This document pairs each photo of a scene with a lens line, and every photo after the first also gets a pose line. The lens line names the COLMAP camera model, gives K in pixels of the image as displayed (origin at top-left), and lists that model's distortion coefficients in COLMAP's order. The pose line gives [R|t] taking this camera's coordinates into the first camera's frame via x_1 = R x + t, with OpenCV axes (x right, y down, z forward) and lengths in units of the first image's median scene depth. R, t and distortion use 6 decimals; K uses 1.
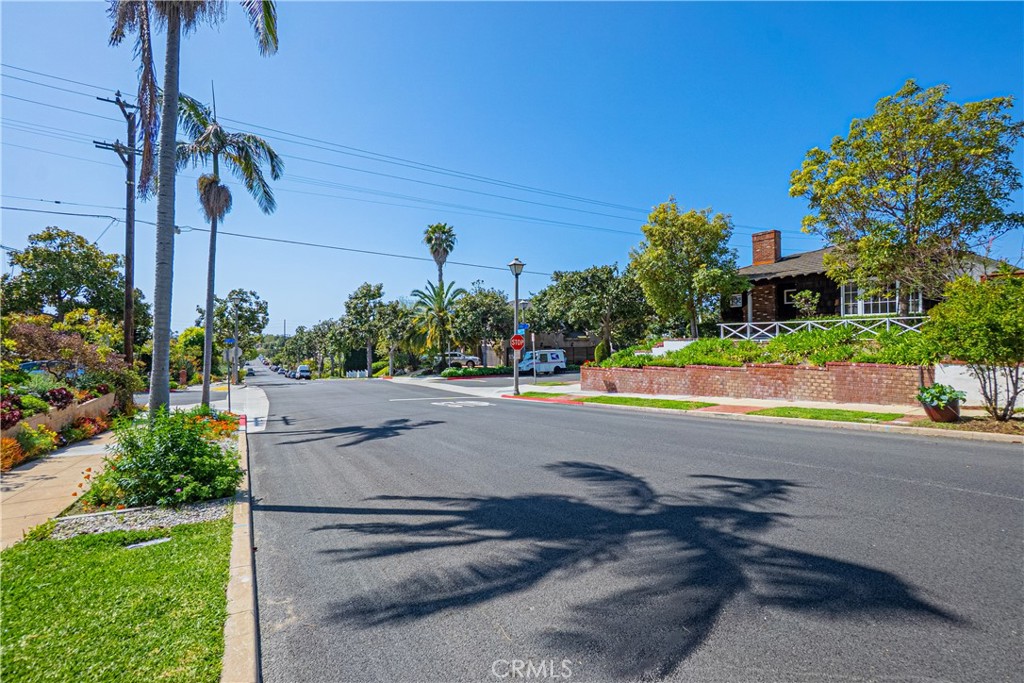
lens RADIAL K [[471.2, 0, 512.0], [0, 471.2, 341.5], [0, 0, 1]] dist [-0.041044, 0.000283]
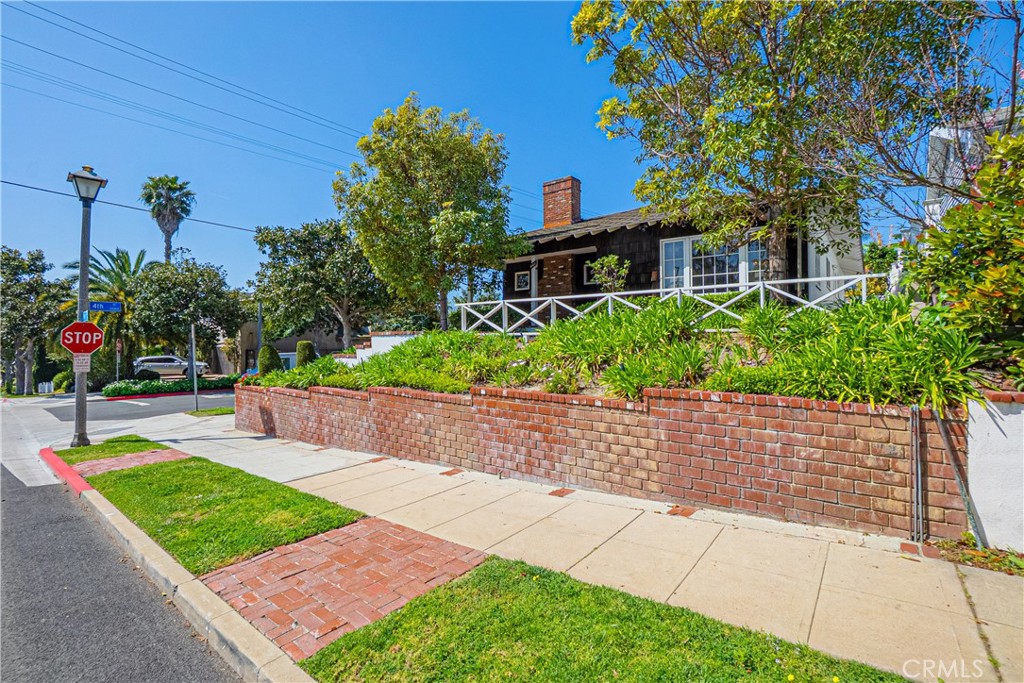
lens RADIAL K [[471.2, 0, 512.0], [0, 471.2, 341.5], [0, 0, 1]] dist [-0.041044, 0.000283]
pose [[0.942905, 0.004754, 0.333028, 0.314473], [-0.003551, 0.999985, -0.004220, 0.006476], [-0.333043, 0.002796, 0.942907, 0.469922]]
